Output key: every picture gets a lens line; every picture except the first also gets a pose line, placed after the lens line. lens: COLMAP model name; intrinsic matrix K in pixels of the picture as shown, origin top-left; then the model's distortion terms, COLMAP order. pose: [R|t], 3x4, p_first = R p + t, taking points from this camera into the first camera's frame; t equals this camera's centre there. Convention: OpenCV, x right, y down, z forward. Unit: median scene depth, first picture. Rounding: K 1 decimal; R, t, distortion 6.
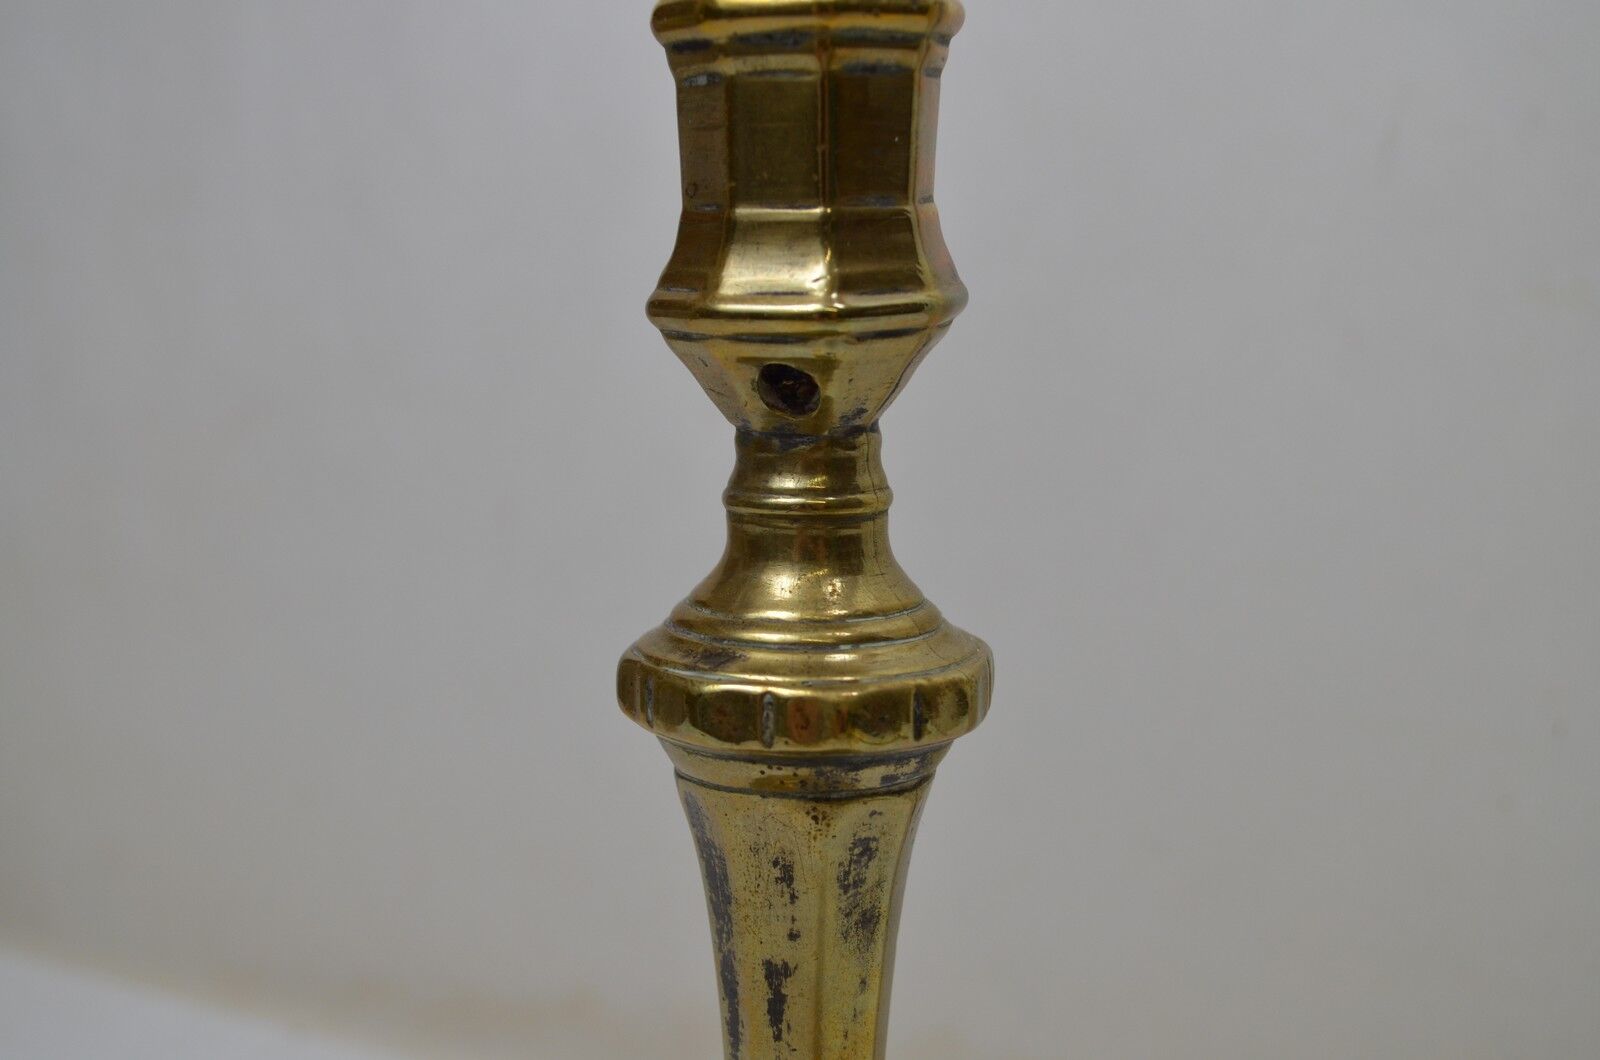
lens RADIAL K [[2111.2, 0, 807.1], [0, 2111.2, 521.6], [0, 0, 1]] dist [0.005831, 0.000000]
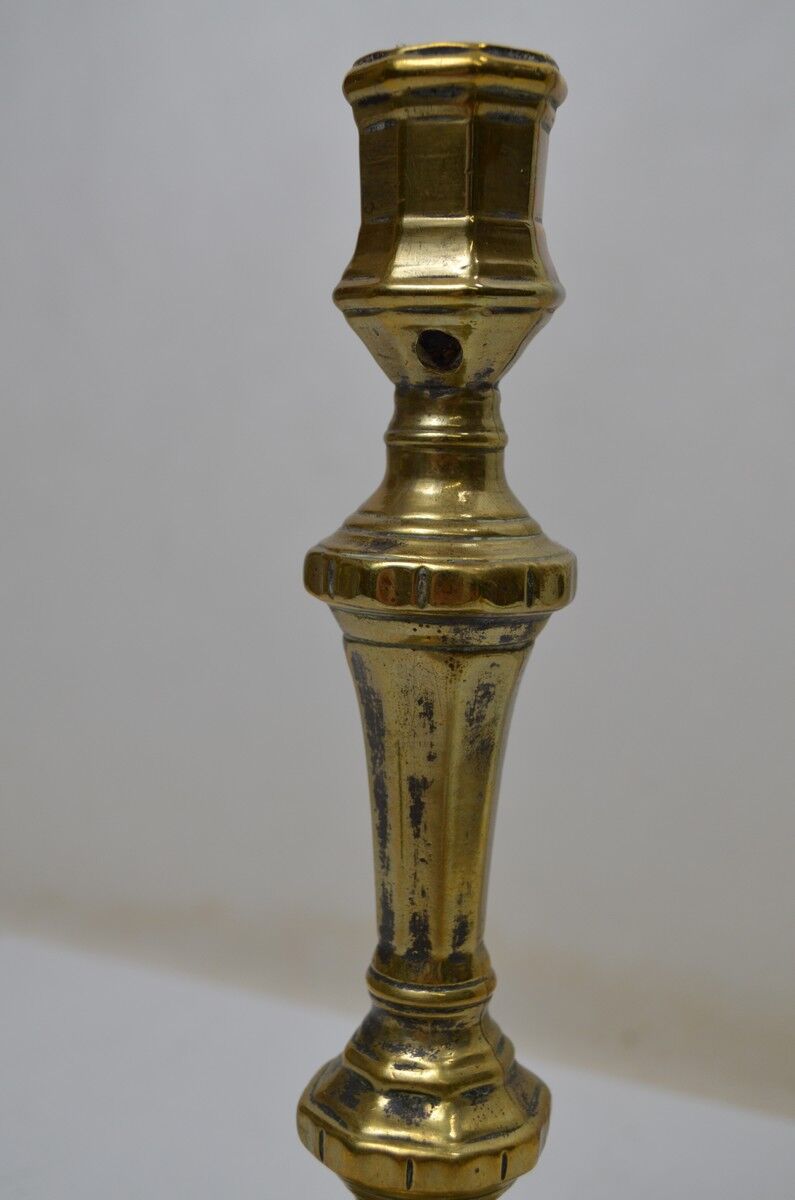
lens RADIAL K [[1583.4, 0, 392.2], [0, 1583.4, 599.6], [0, 0, 1]] dist [0.005831, 0.000000]
pose [[0.998378, 0.019229, 0.053594, -0.090338], [-0.016695, 0.998739, -0.047338, 0.146997], [-0.054436, 0.046366, 0.997440, -0.020099]]
